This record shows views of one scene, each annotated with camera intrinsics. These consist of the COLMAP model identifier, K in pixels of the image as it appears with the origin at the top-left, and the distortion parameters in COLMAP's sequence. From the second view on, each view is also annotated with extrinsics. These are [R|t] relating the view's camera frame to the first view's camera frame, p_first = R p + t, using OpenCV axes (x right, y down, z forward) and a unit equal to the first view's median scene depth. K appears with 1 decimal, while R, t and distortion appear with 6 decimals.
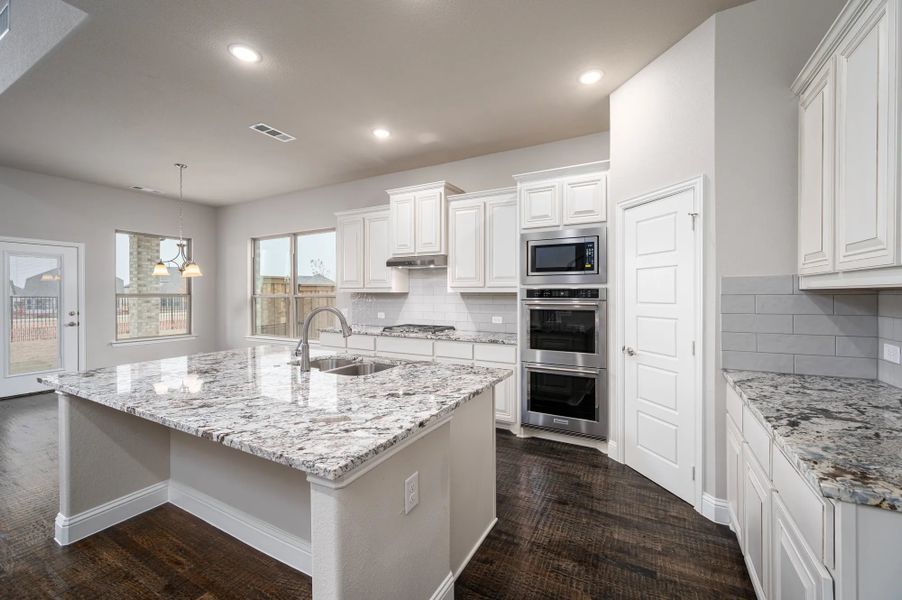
lens RADIAL K [[364.2, 0, 455.3], [0, 364.2, 292.9], [0, 0, 1]] dist [-0.012023, -0.000237]
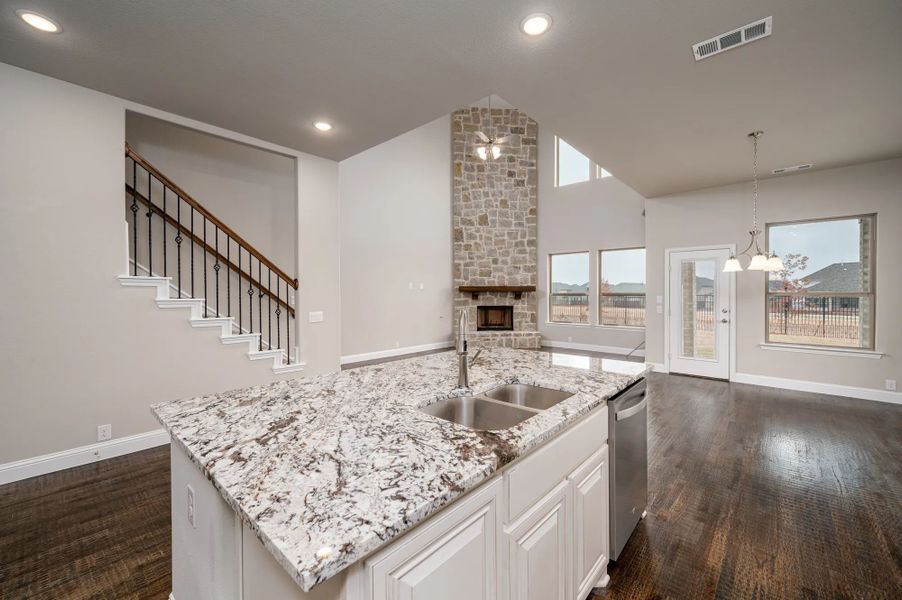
lens RADIAL K [[364.2, 0, 457.8], [0, 364.2, 297.4], [0, 0, 1]] dist [-0.012023, -0.000237]
pose [[-0.211584, 0.015153, -0.977242, 0.549745], [-0.001055, 0.999876, 0.015732, 0.001569], [0.977359, 0.004360, -0.211541, 1.627944]]
